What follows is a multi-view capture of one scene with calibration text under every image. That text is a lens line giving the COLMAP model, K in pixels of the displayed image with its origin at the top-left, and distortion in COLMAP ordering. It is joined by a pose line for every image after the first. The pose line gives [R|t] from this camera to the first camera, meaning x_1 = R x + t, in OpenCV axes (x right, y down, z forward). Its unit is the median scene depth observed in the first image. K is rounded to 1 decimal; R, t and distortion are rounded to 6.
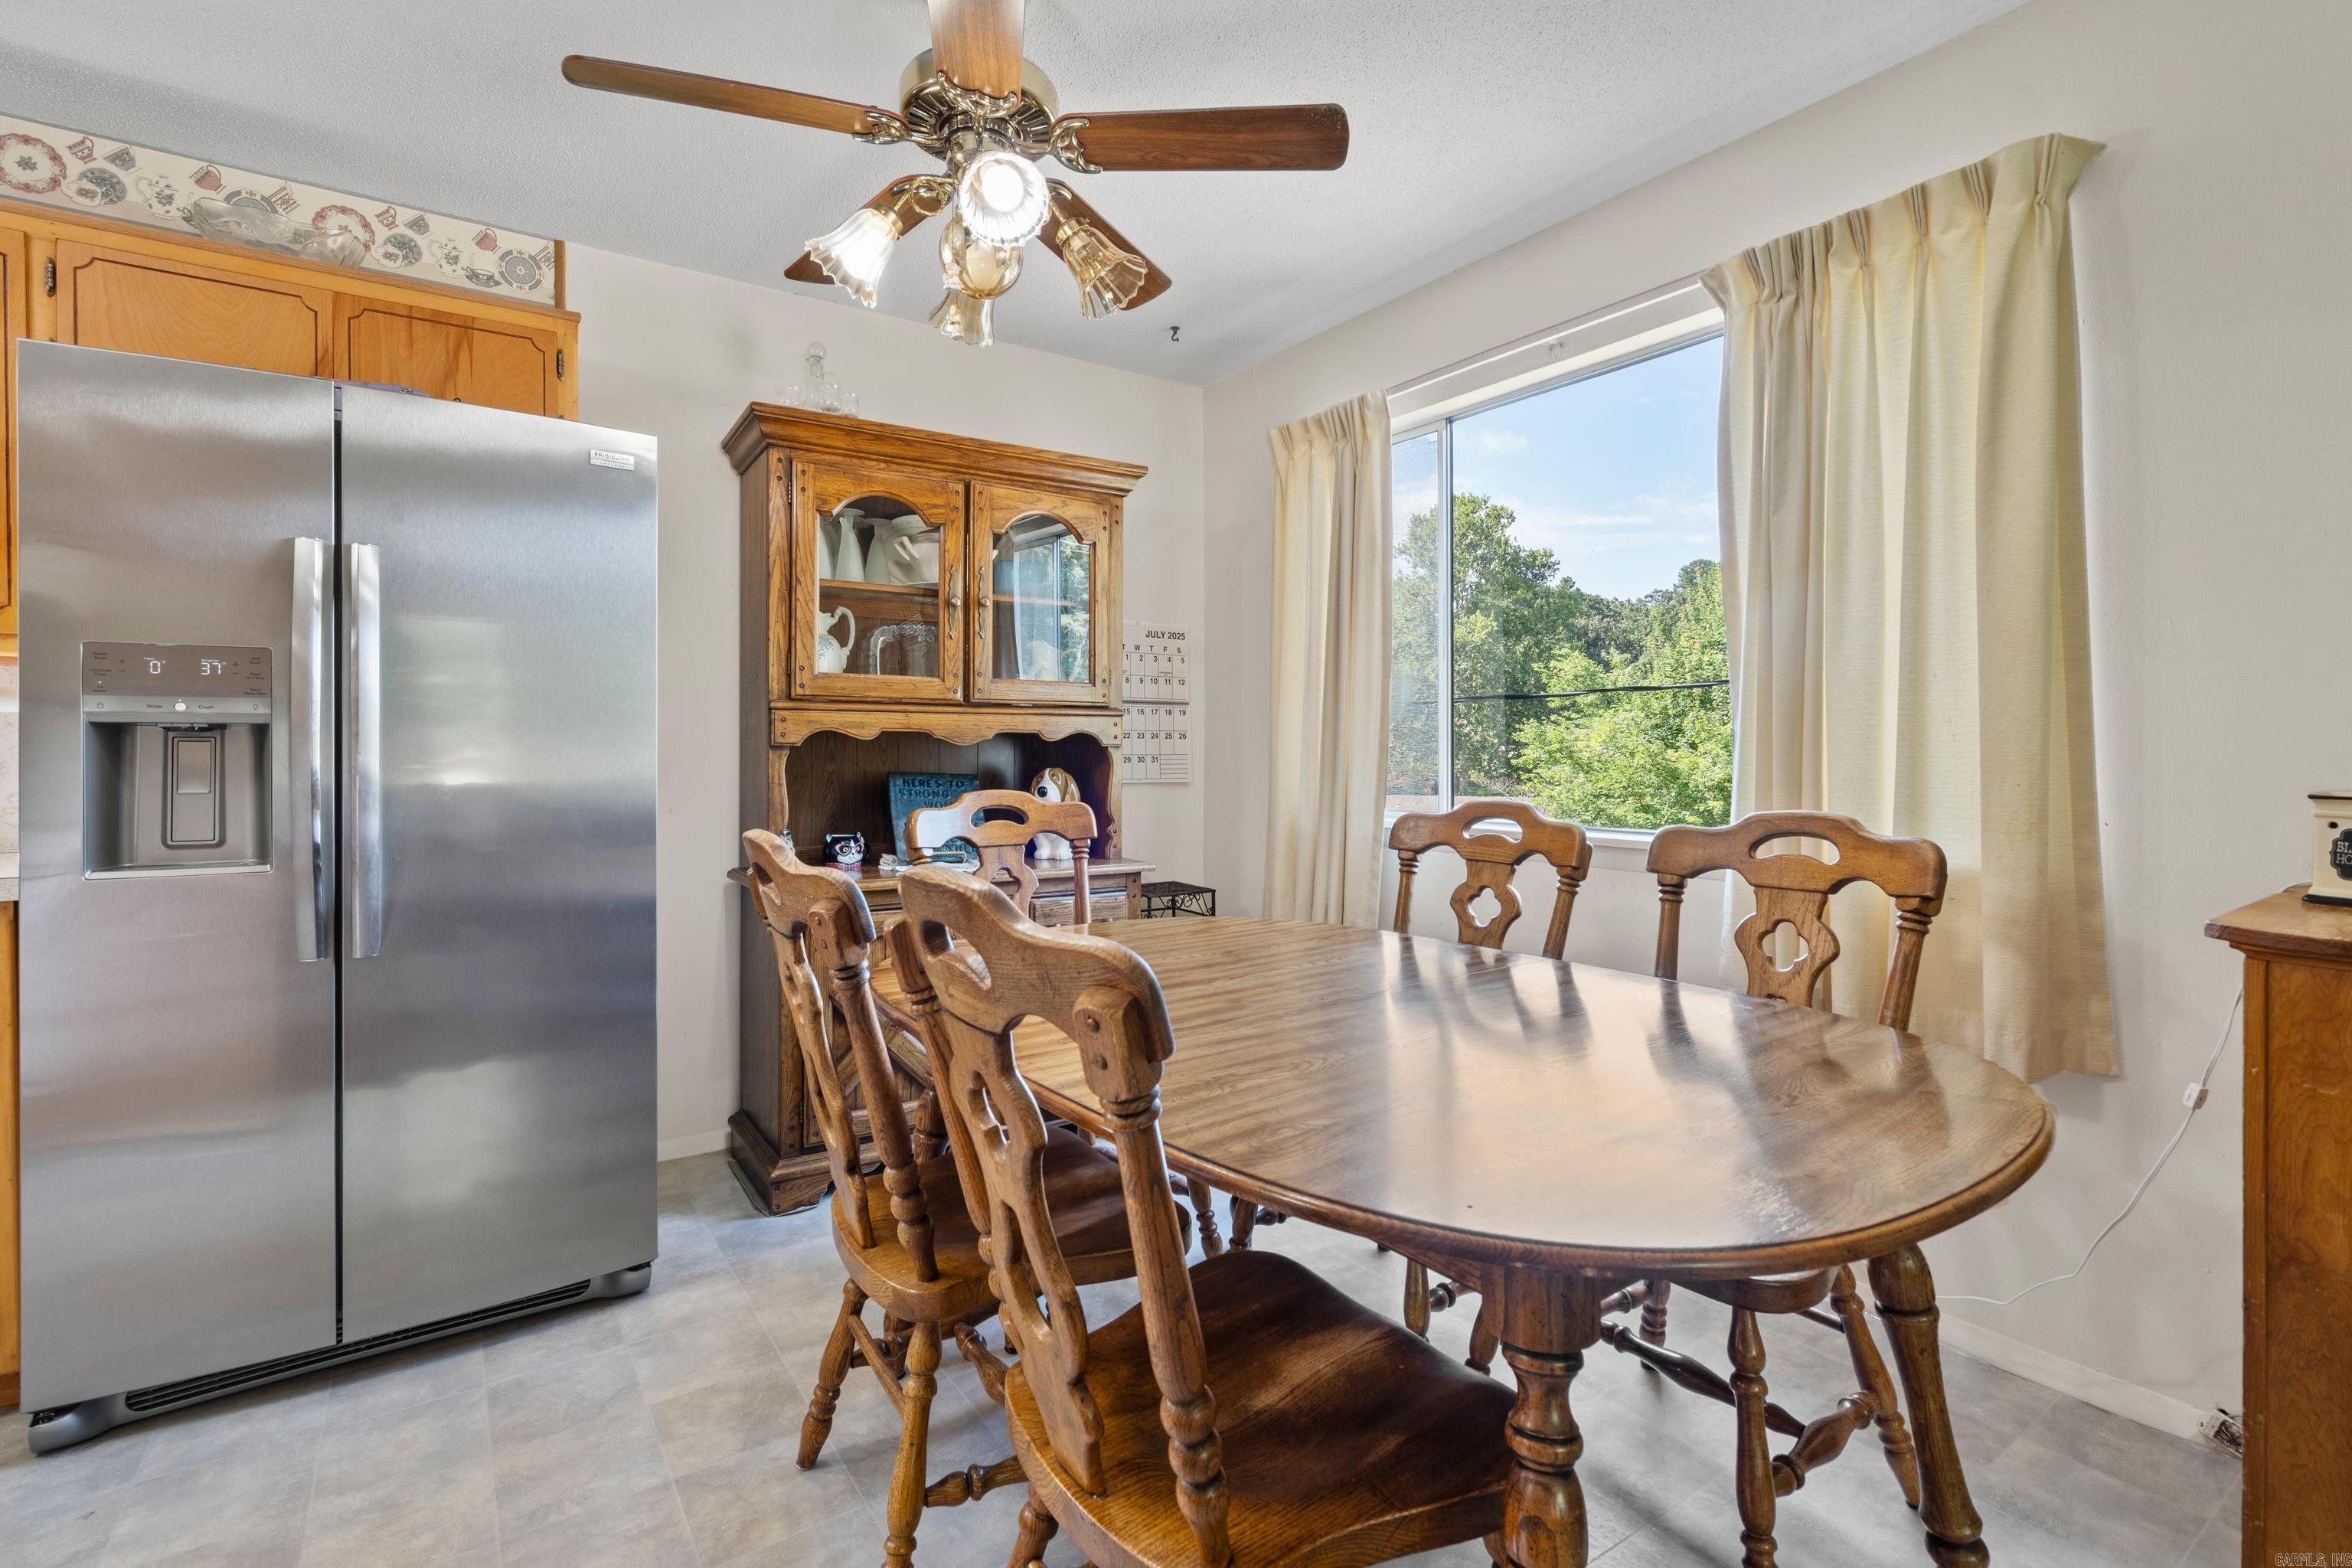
lens RADIAL K [[1075.2, 0, 1167.7], [0, 1075.2, 758.4], [0, 0, 1]] dist [-0.000579, -0.000149]
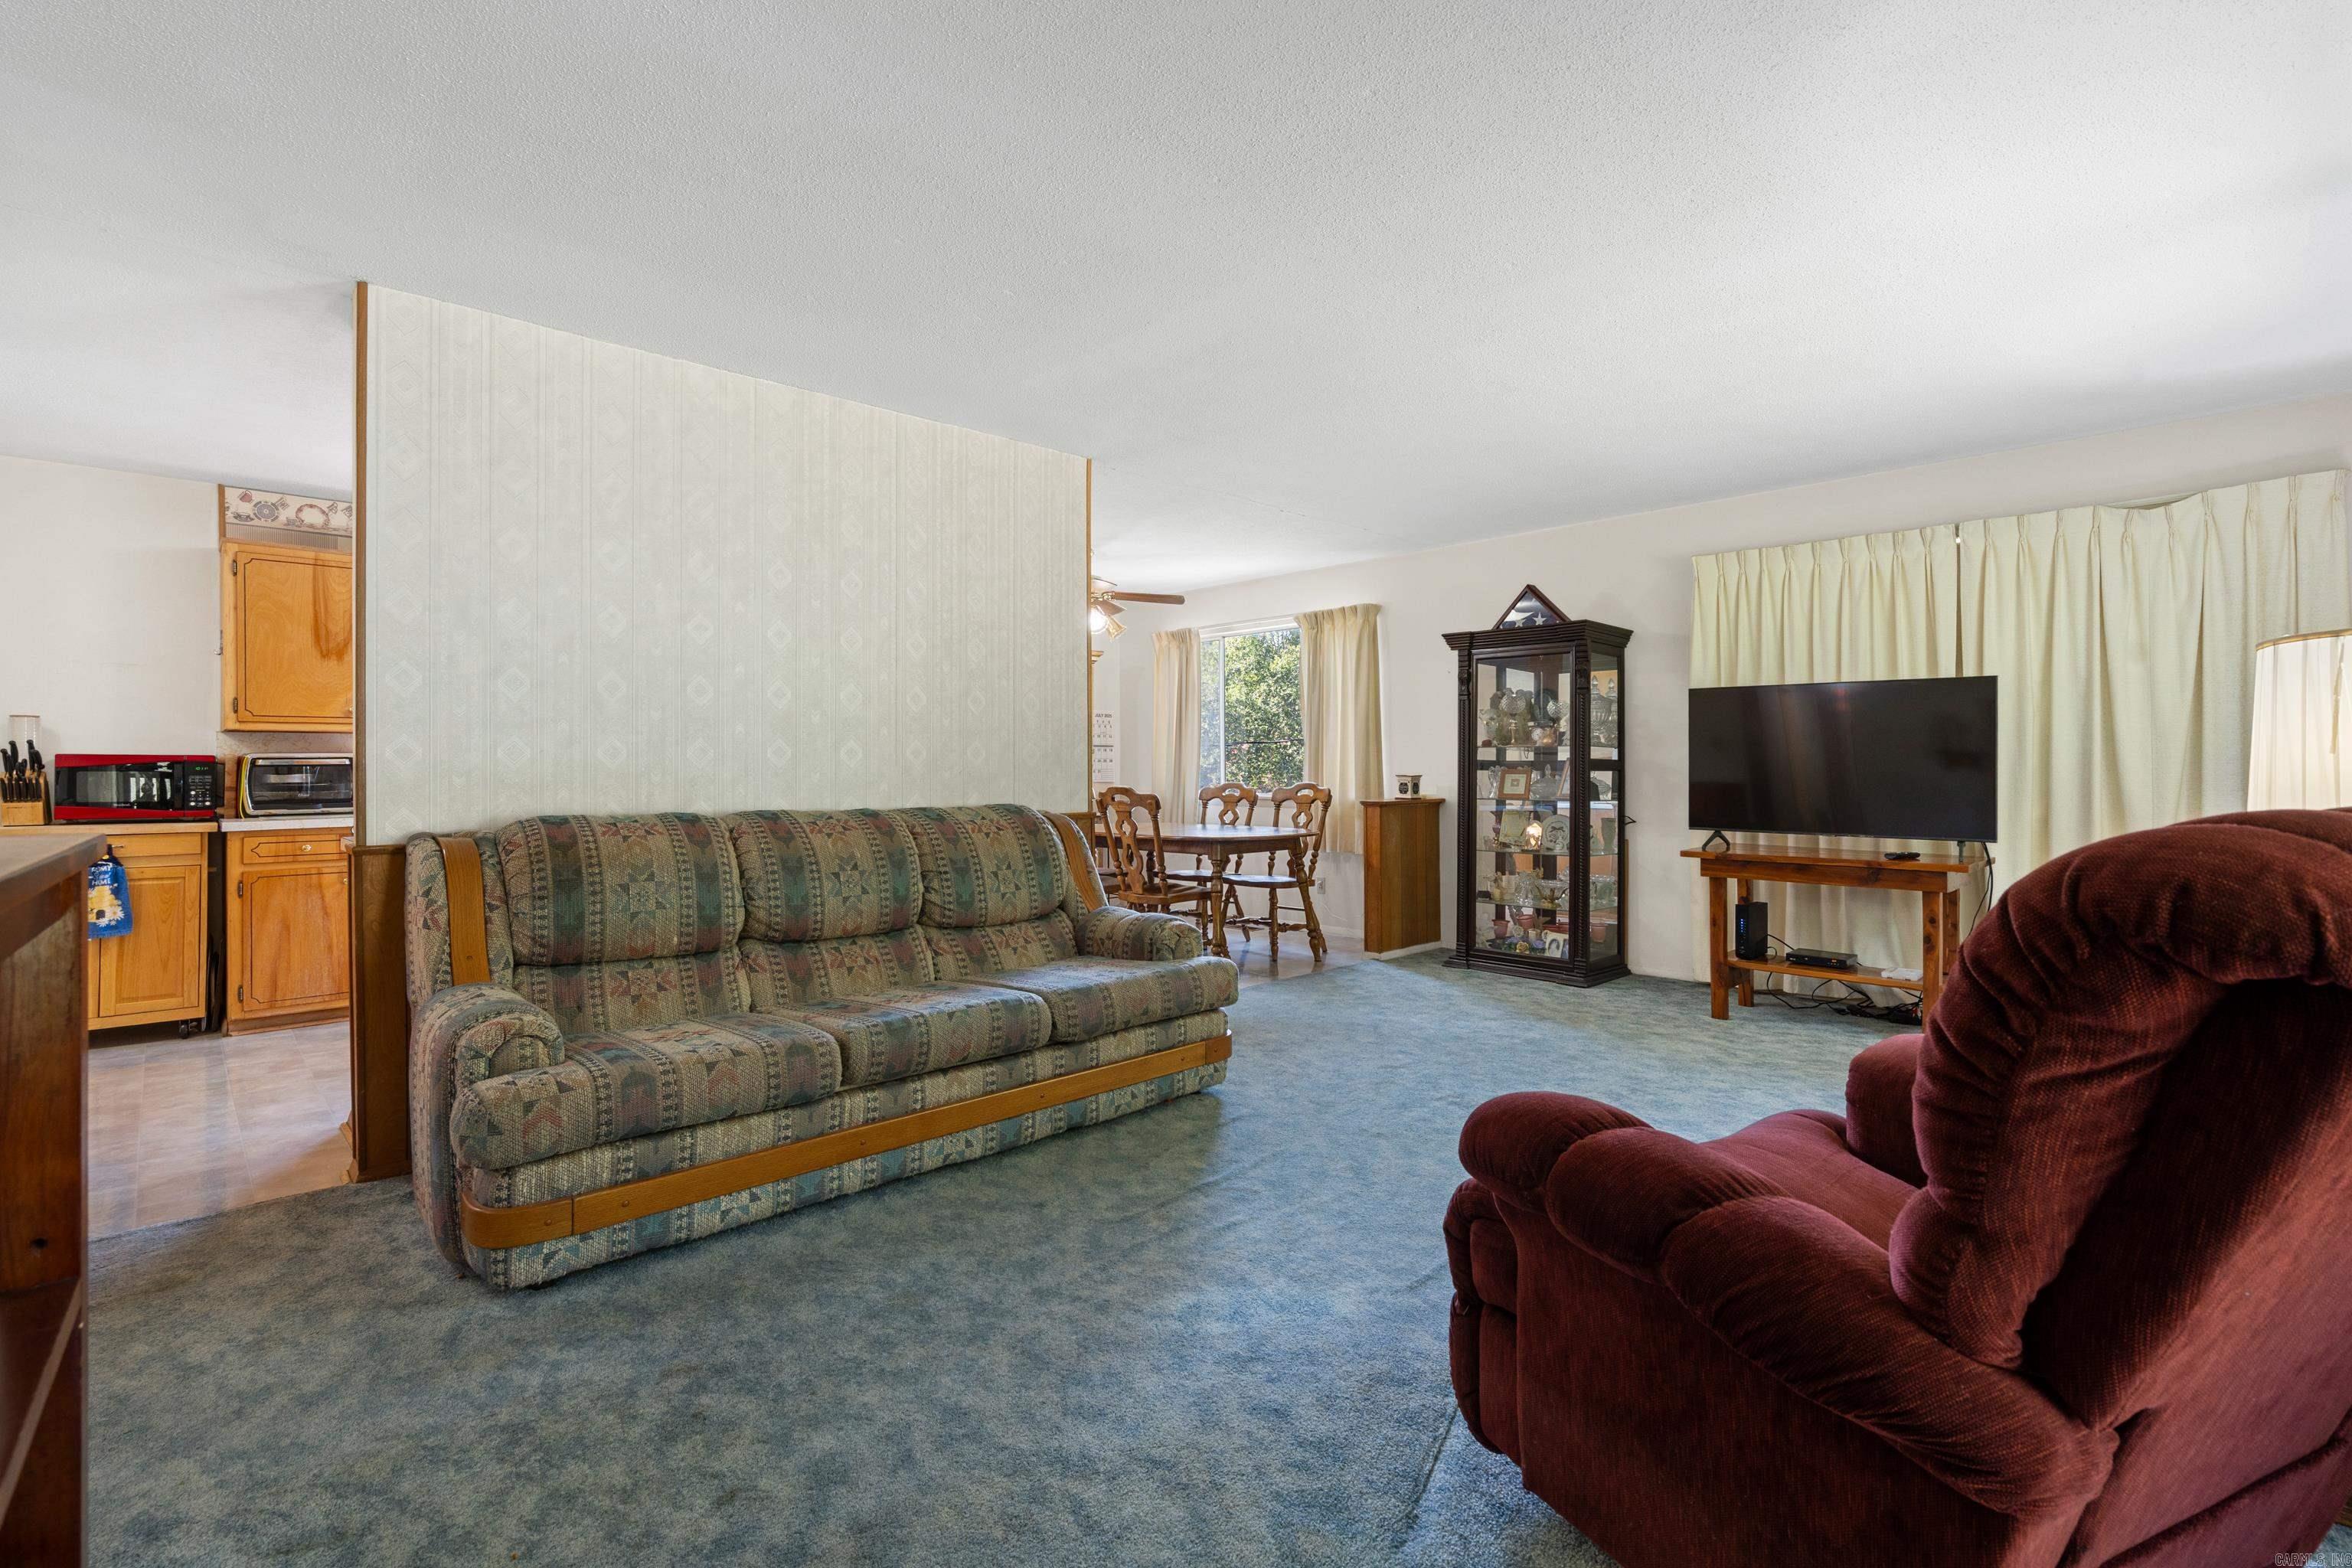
lens RADIAL K [[1065.9, 0, 1163.8], [0, 1065.9, 781.0], [0, 0, 1]] dist [-0.000365, 0.000442]
pose [[0.988951, -0.004313, 0.148183, -0.423675], [0.003772, 0.999985, 0.003929, 0.026555], [-0.148198, -0.003327, 0.988952, -2.469033]]
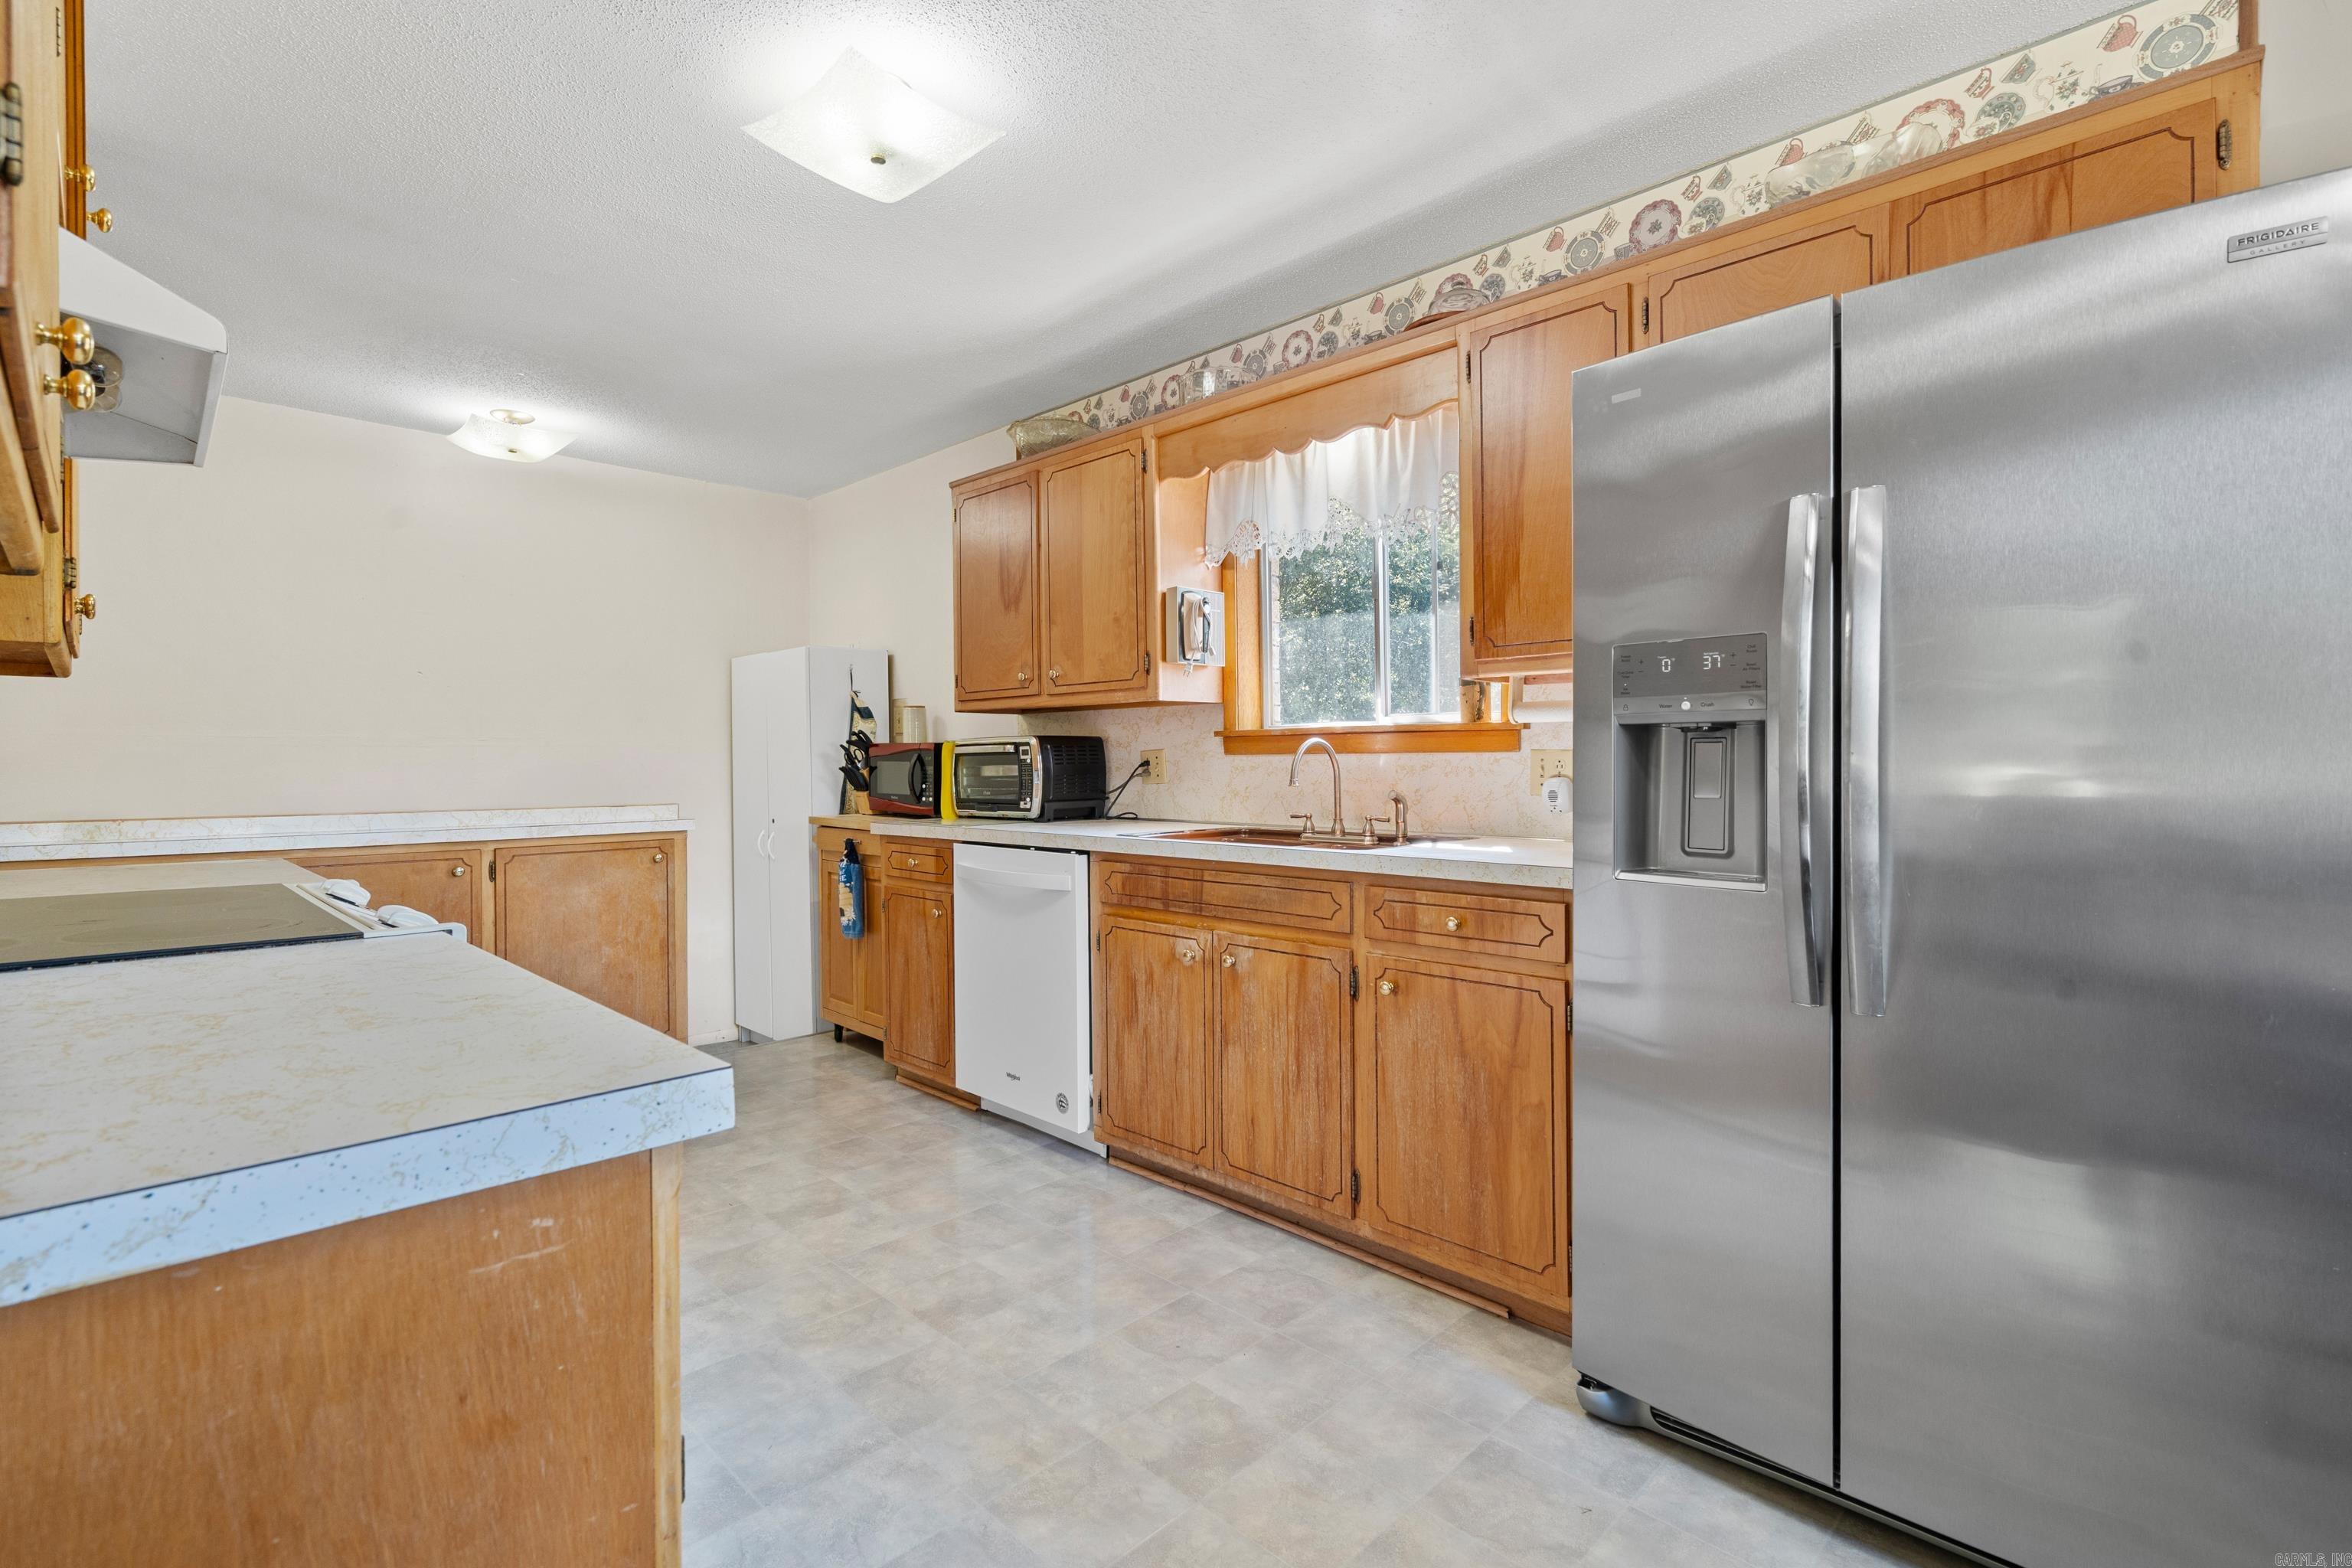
lens RADIAL K [[1075.2, 0, 1167.7], [0, 1075.2, 758.4], [0, 0, 1]] dist [-0.000579, -0.000149]
pose [[0.180349, -0.001935, -0.983601, -0.068304], [-0.003305, 0.999991, -0.002573, 0.002123], [0.983597, 0.003715, 0.180342, 0.355790]]
